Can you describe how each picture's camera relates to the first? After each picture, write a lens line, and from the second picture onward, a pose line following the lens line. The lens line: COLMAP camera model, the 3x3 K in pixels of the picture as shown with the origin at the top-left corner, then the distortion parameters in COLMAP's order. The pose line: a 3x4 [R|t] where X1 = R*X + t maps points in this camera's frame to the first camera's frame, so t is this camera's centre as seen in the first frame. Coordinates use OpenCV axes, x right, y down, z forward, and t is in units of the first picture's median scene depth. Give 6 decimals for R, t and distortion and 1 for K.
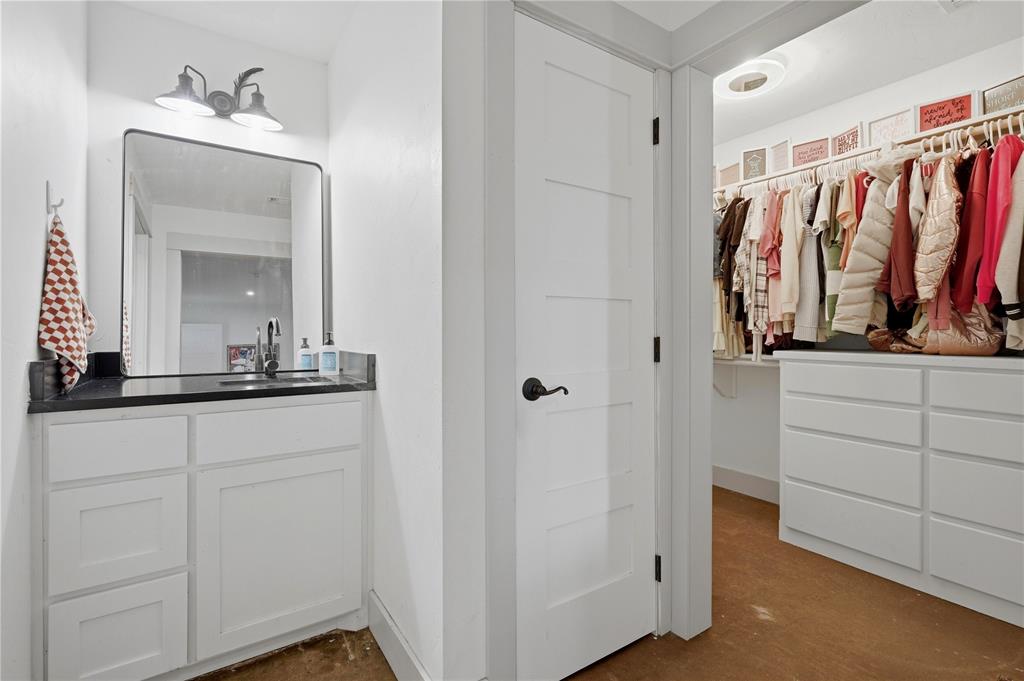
lens RADIAL K [[466.9, 0, 513.2], [0, 466.9, 332.6], [0, 0, 1]] dist [0.001328, 0.000271]
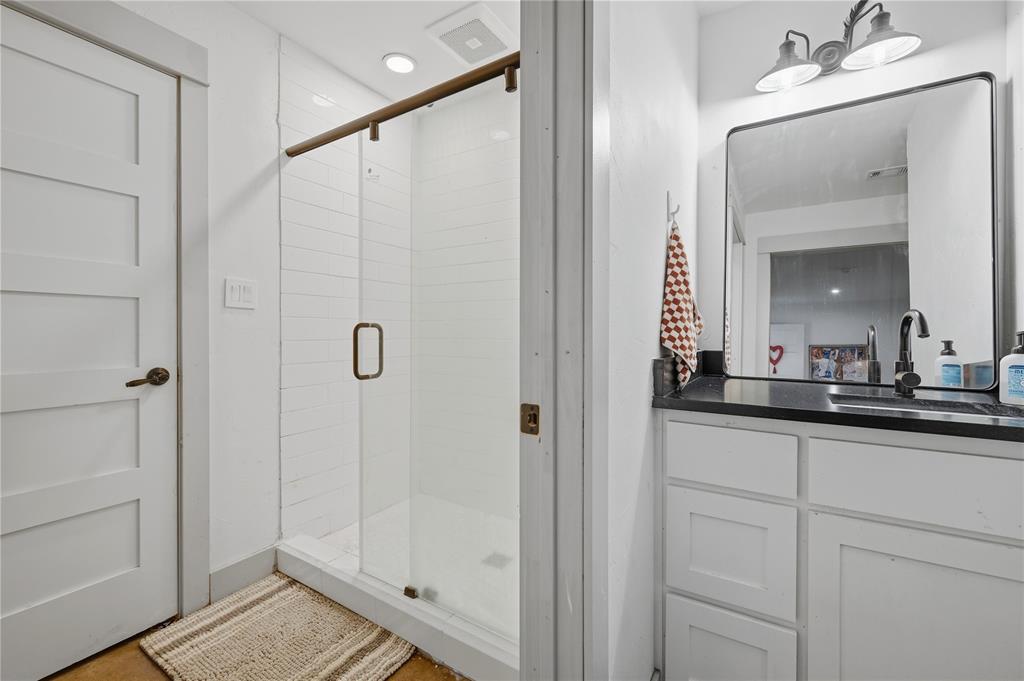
lens RADIAL K [[420.7, 0, 514.8], [0, 420.7, 332.1], [0, 0, 1]] dist [-0.000809, -0.000032]
pose [[0.409597, 0.003180, -0.912261, -0.251305], [-0.003495, 0.999992, 0.001917, -0.000179], [0.912260, 0.002403, 0.409604, 0.277525]]
